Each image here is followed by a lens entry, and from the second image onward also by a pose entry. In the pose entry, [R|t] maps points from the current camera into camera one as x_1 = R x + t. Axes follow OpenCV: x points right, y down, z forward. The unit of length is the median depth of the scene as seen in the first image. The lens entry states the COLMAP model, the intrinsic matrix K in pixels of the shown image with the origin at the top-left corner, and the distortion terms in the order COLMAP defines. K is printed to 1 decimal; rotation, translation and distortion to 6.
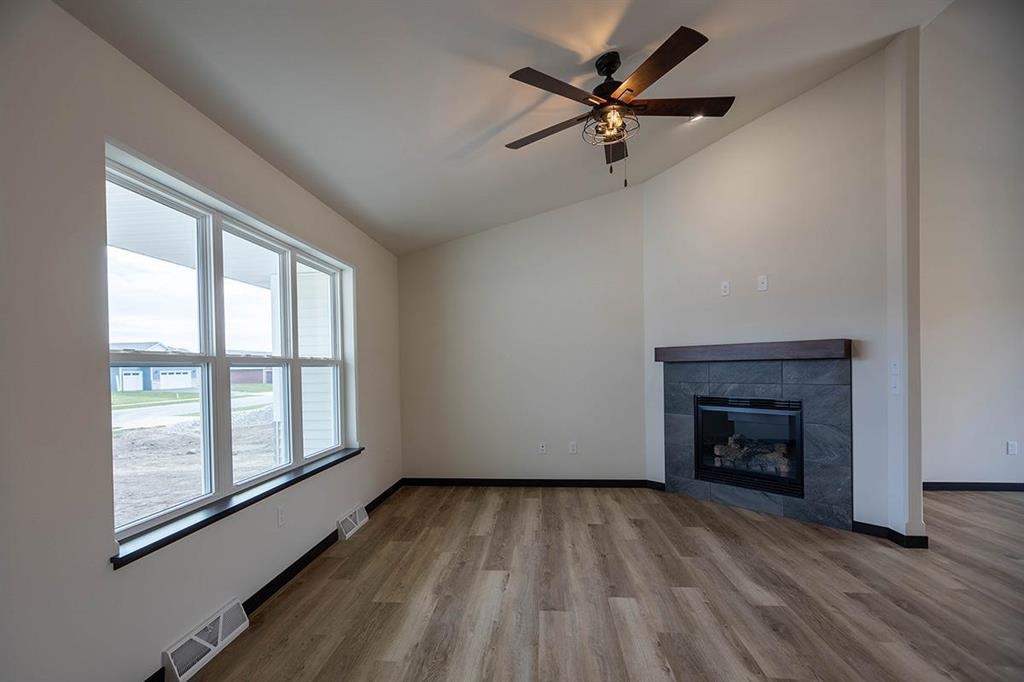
lens RADIAL K [[477.8, 0, 488.7], [0, 477.8, 373.1], [0, 0, 1]] dist [-0.000458, 0.000706]
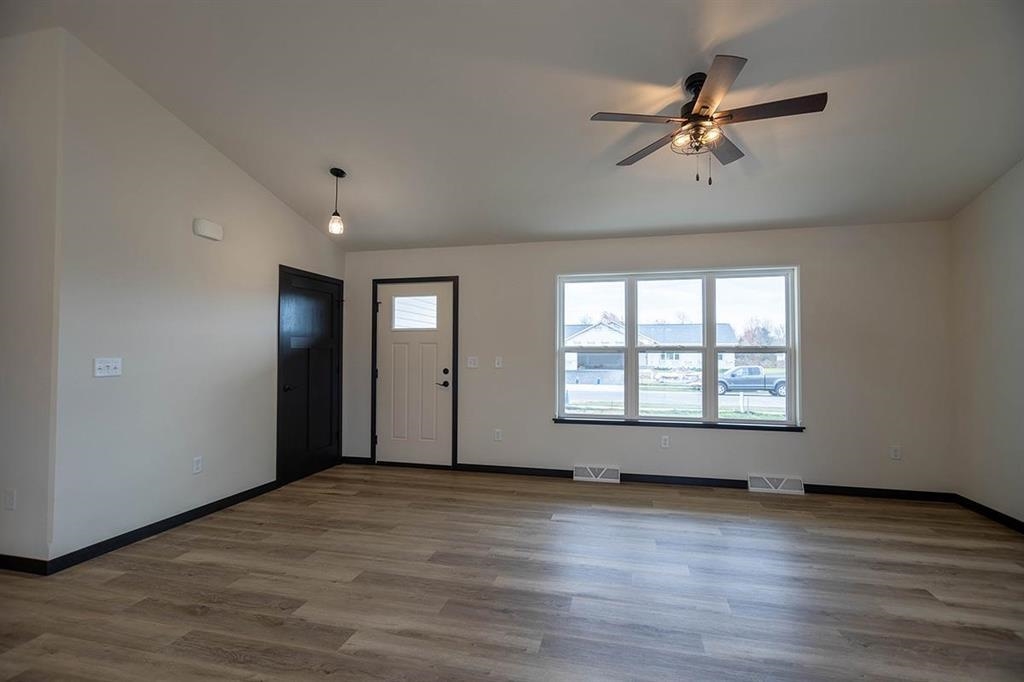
lens RADIAL K [[477.8, 0, 511.7], [0, 477.8, 349.3], [0, 0, 1]] dist [-0.000458, 0.000706]
pose [[-0.127931, 0.002407, -0.991780, 1.031519], [-0.013516, 0.999900, 0.004170, -0.022326], [0.991691, 0.013938, -0.127885, 0.536261]]
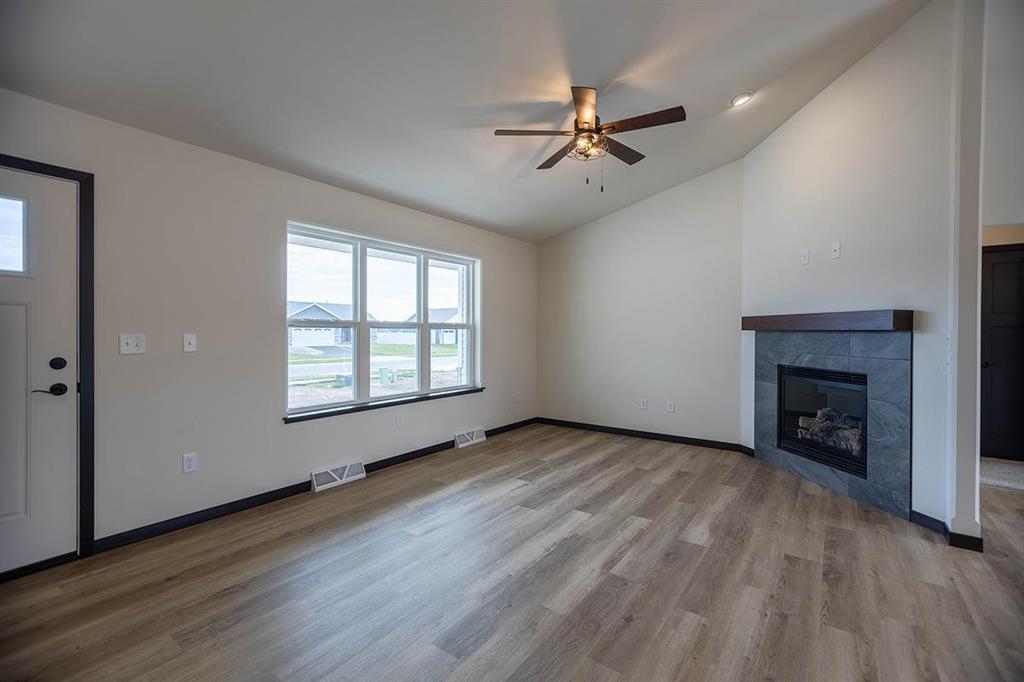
lens RADIAL K [[446.9, 0, 517.2], [0, 446.9, 337.5], [0, 0, 1]] dist [0.003308, -0.000515]
pose [[0.872778, 0.027271, -0.487354, 0.515171], [-0.024745, 0.999626, 0.011623, -0.009450], [0.487489, 0.001915, 0.873127, -0.108438]]
